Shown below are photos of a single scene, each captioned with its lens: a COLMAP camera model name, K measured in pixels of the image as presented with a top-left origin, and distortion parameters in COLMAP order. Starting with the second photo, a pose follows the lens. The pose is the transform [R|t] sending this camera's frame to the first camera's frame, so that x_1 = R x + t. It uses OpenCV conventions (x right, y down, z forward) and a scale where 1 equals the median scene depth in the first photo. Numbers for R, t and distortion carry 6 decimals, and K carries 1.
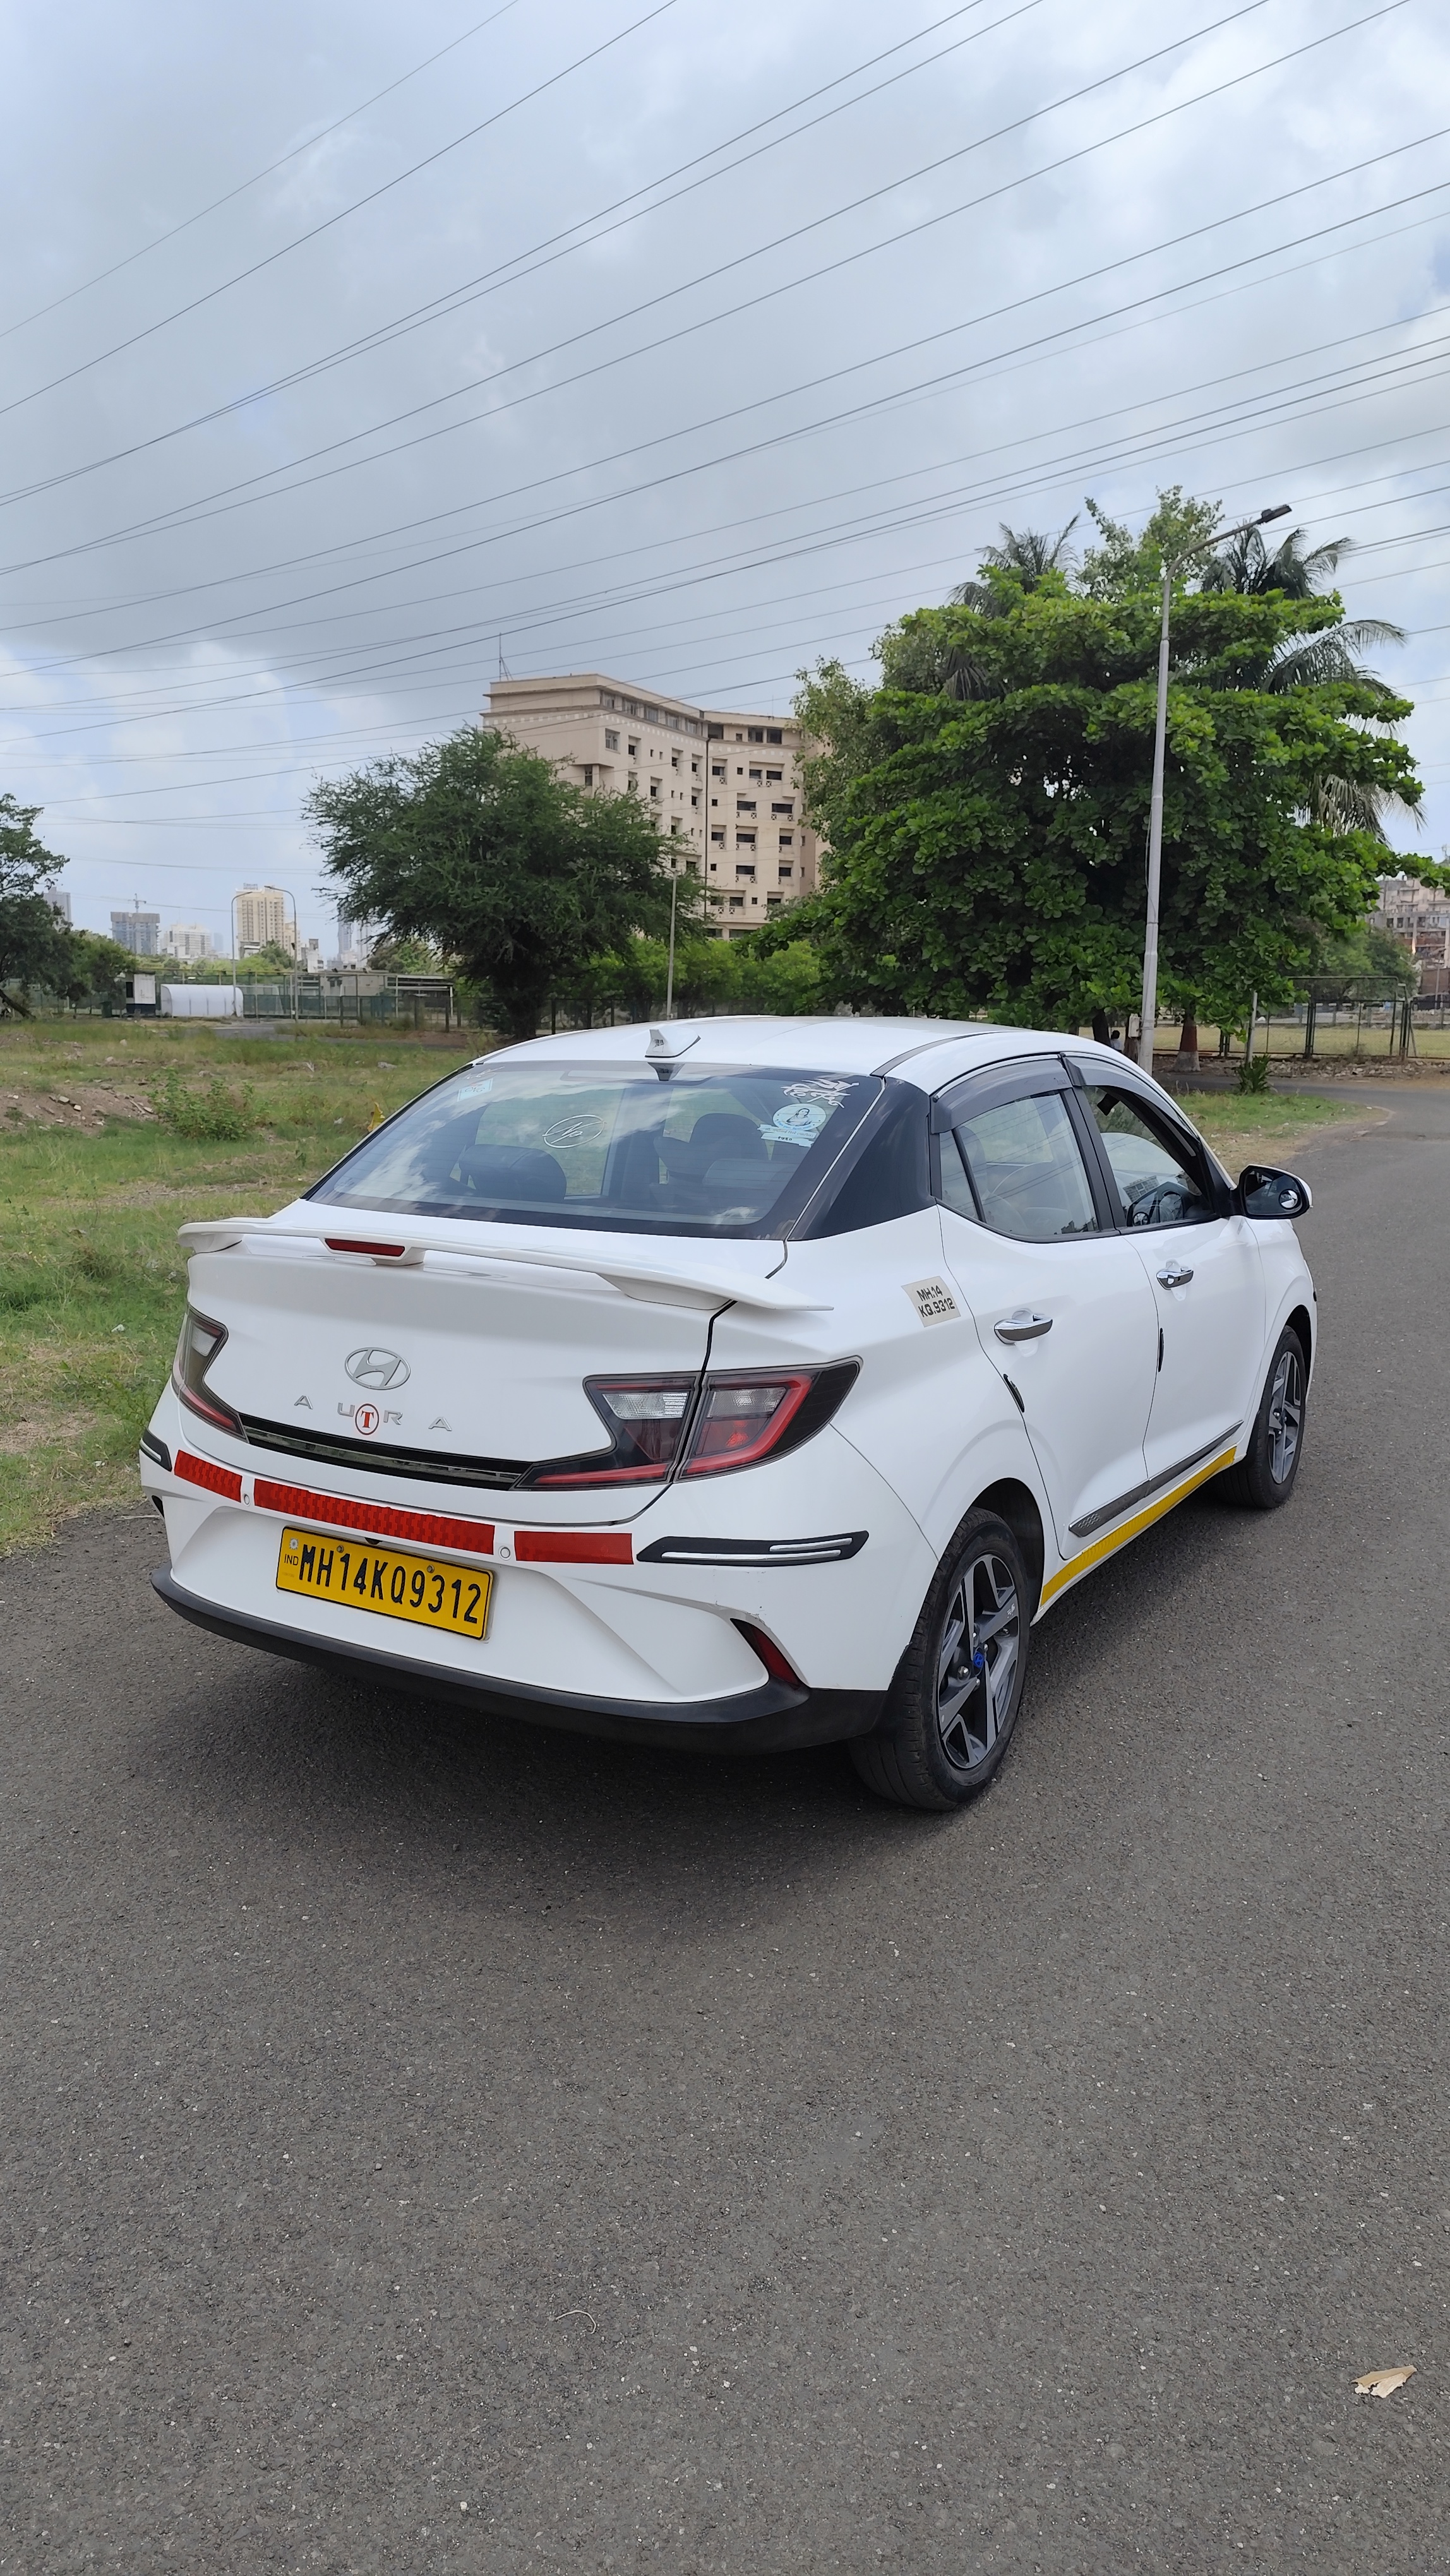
lens RADIAL K [[1801.8, 0, 725.0], [0, 1801.8, 1288.0], [0, 0, 1]] dist [0.160703, -0.514800]
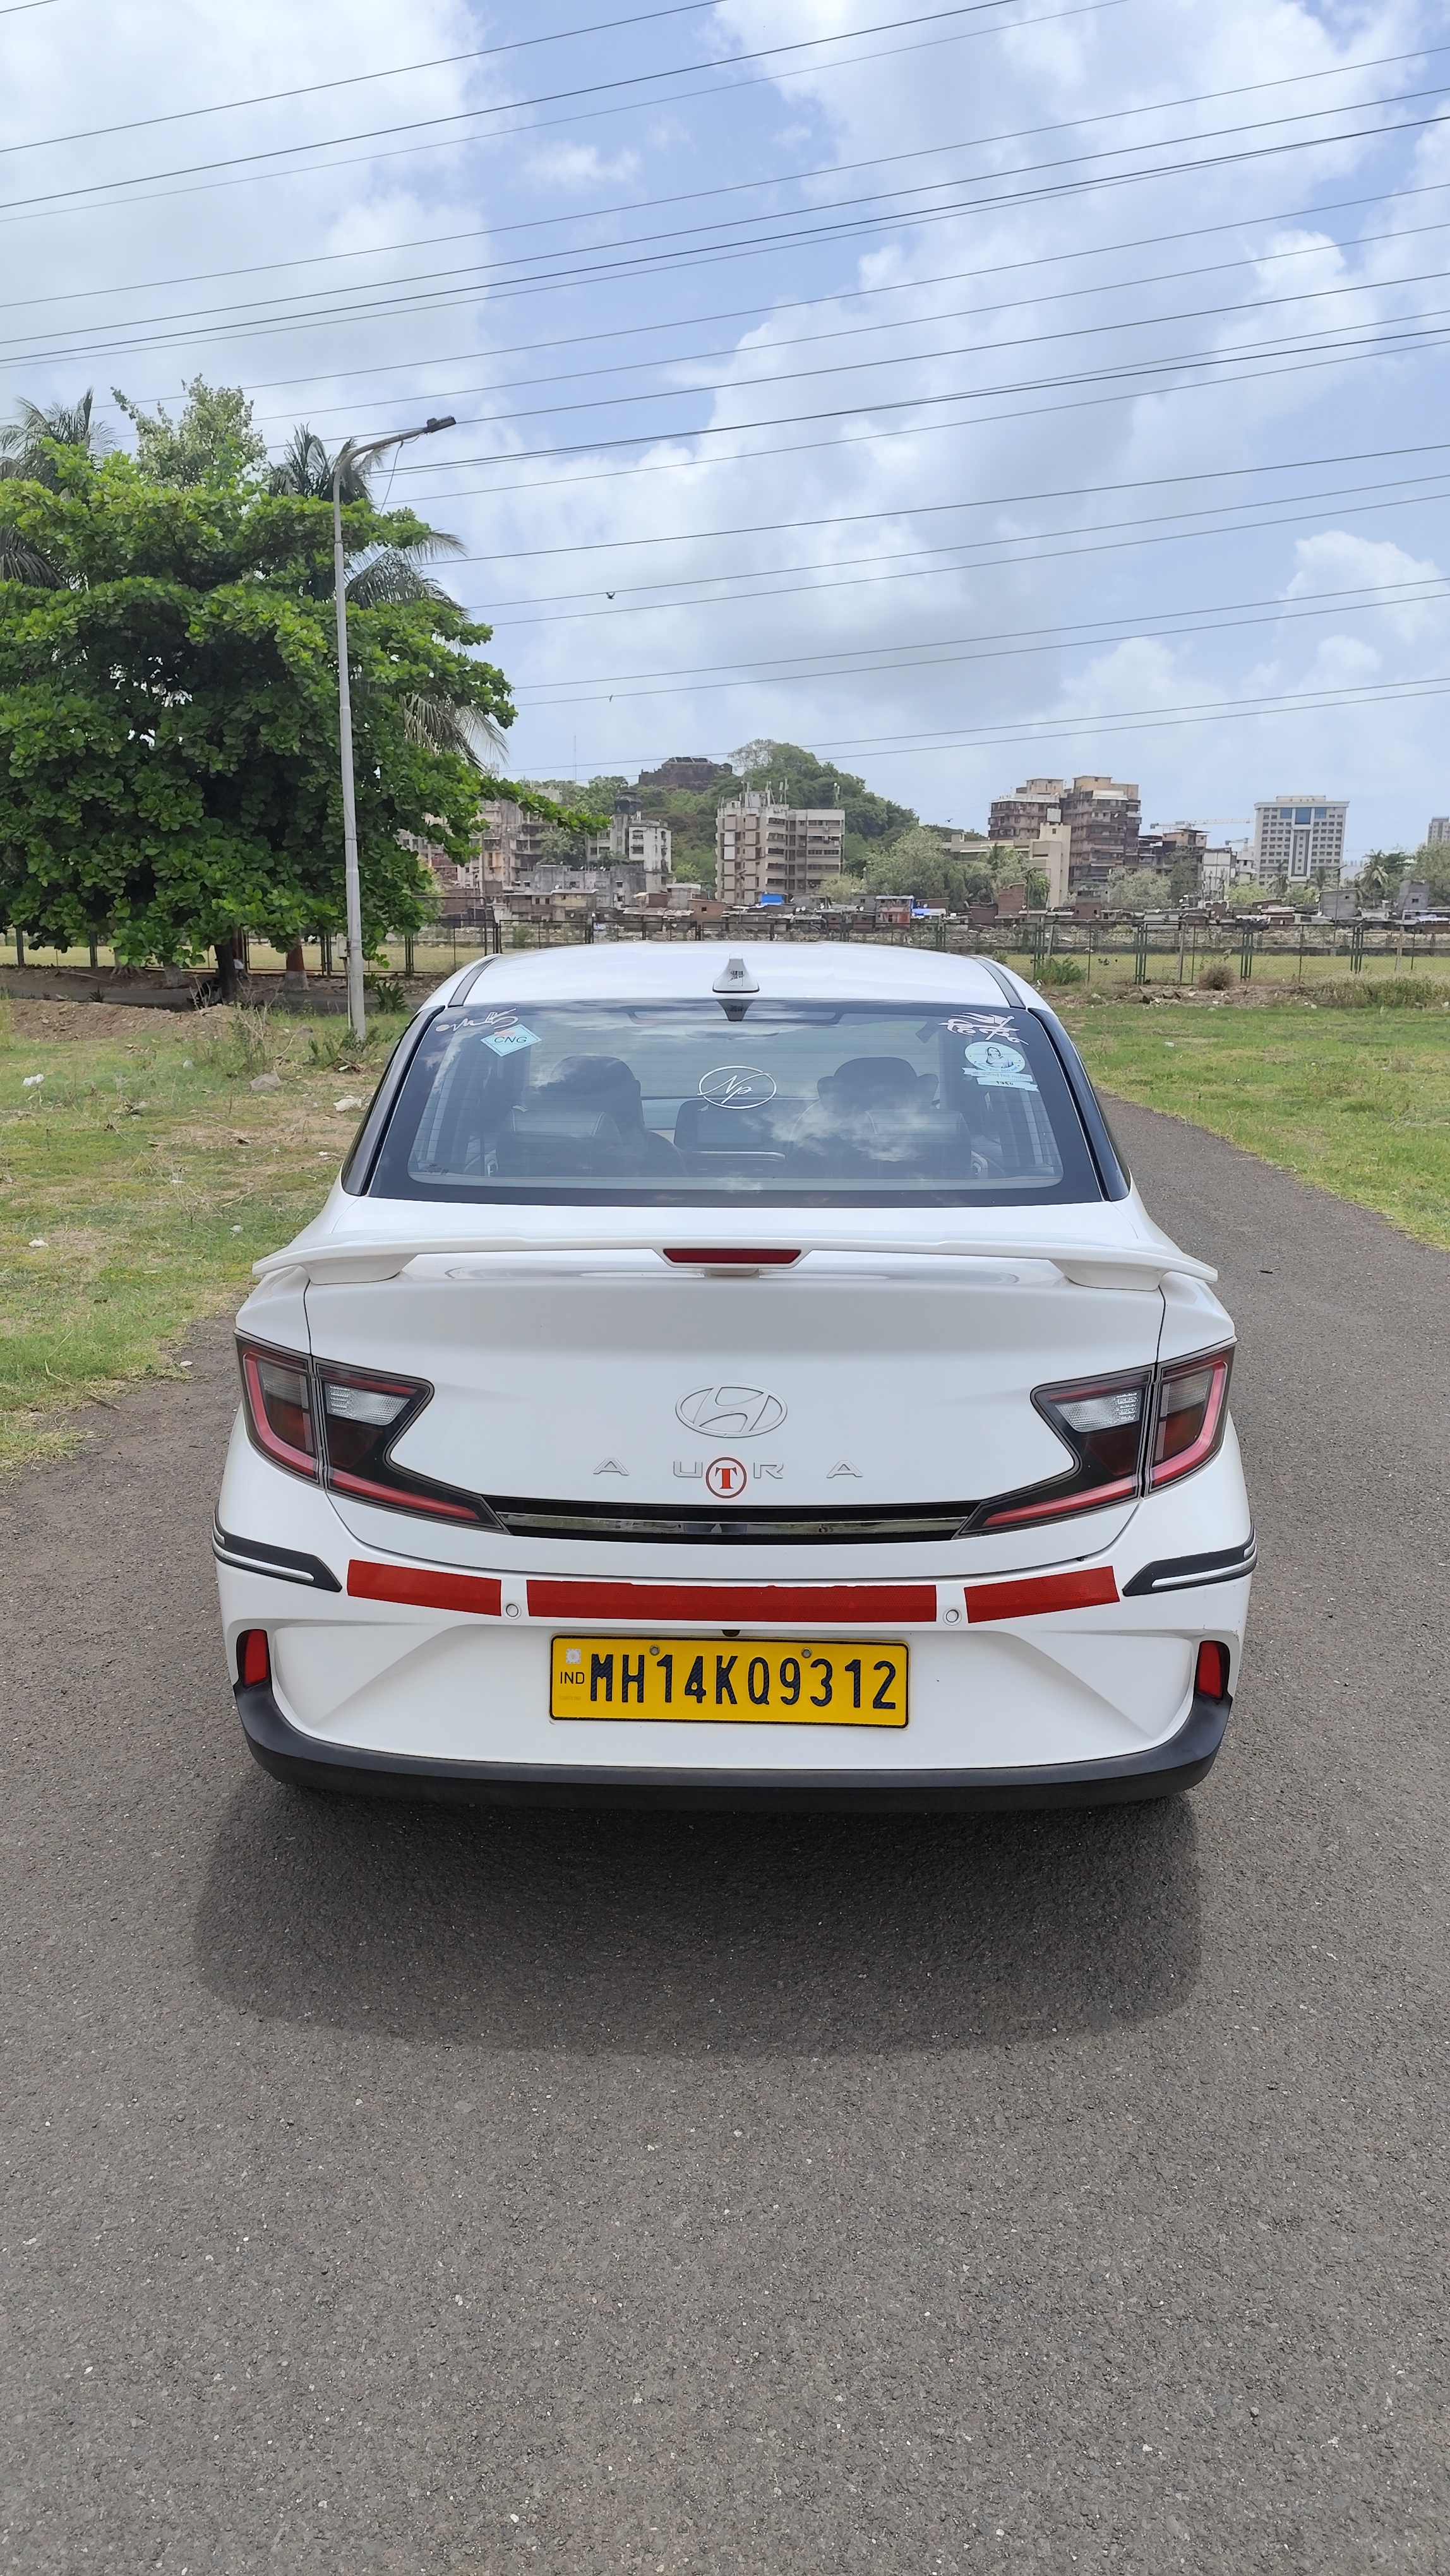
lens RADIAL K [[1789.6, 0, 725.0], [0, 1789.6, 1288.0], [0, 0, 1]] dist [0.075691, -0.120833]
pose [[0.861063, -0.105540, 0.497425, -0.543830], [0.082728, 0.994266, 0.067751, -0.056710], [-0.501723, -0.017187, 0.864858, 0.332970]]
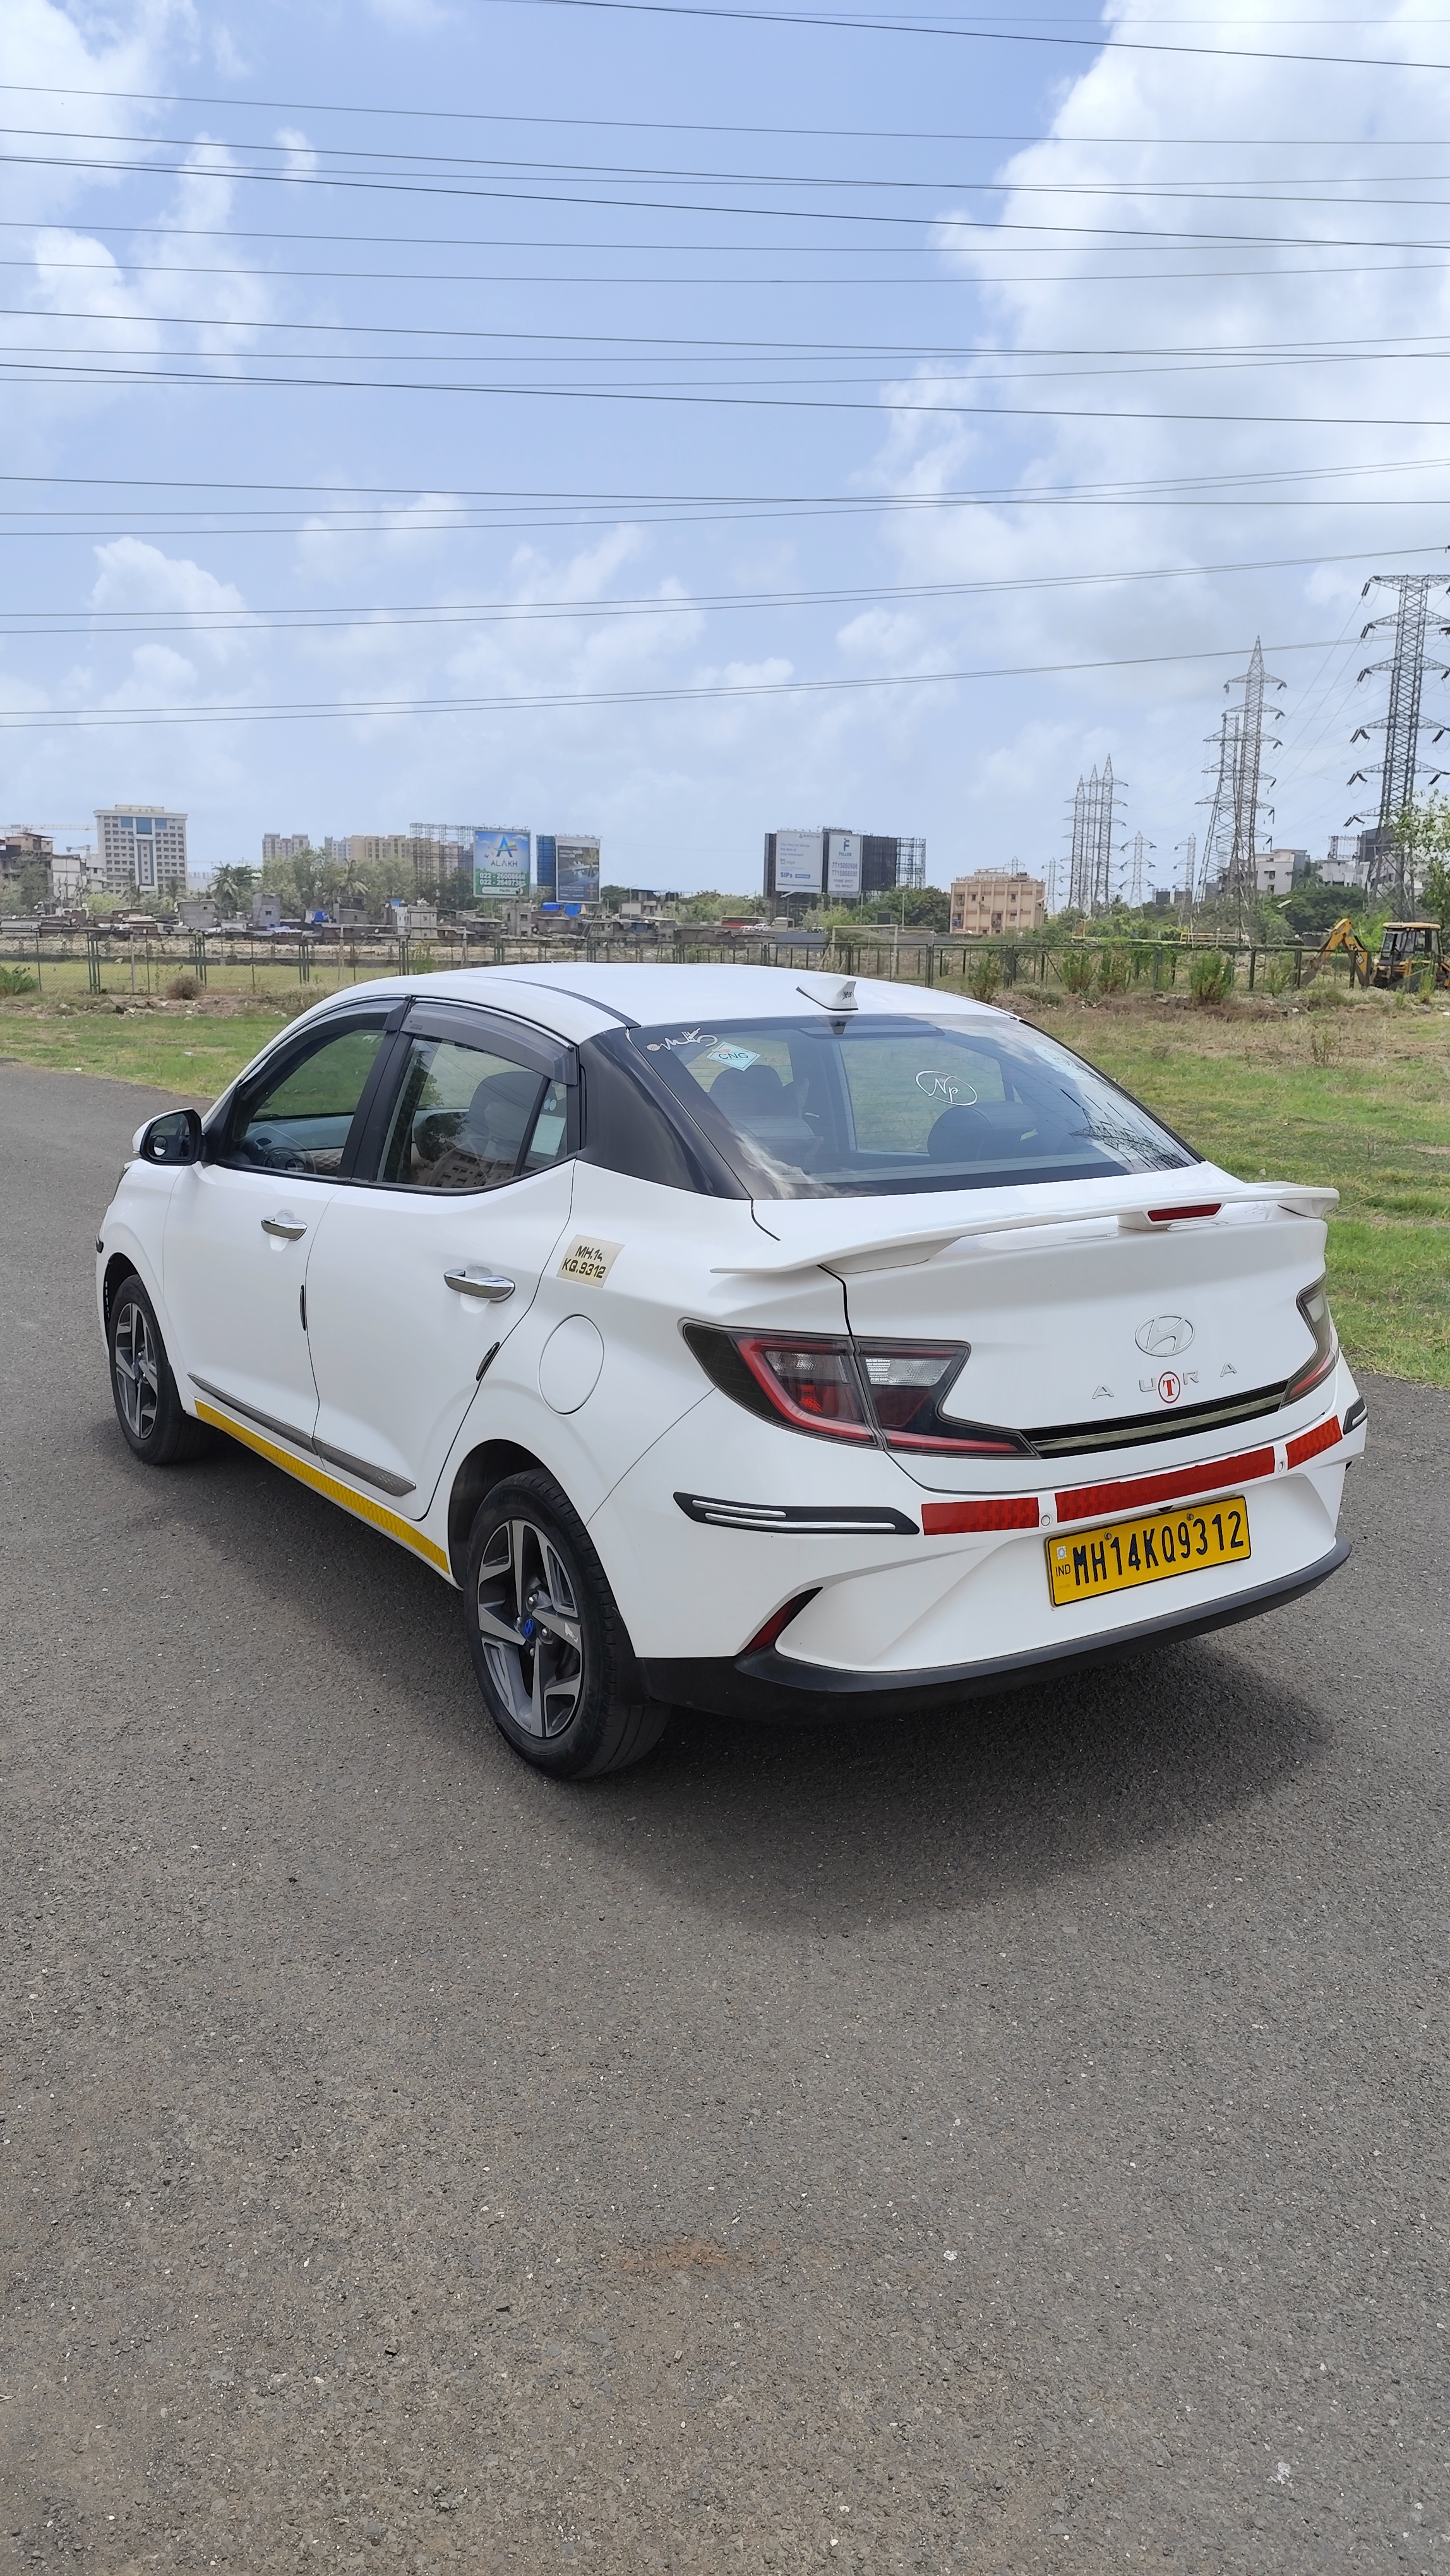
lens RADIAL K [[1789.6, 0, 725.0], [0, 1789.6, 1288.0], [0, 0, 1]] dist [0.075691, -0.120833]
pose [[0.403859, -0.176506, 0.897632, -1.115839], [0.135260, 0.981947, 0.132230, -0.136753], [-0.904767, 0.068012, 0.420442, 0.772395]]
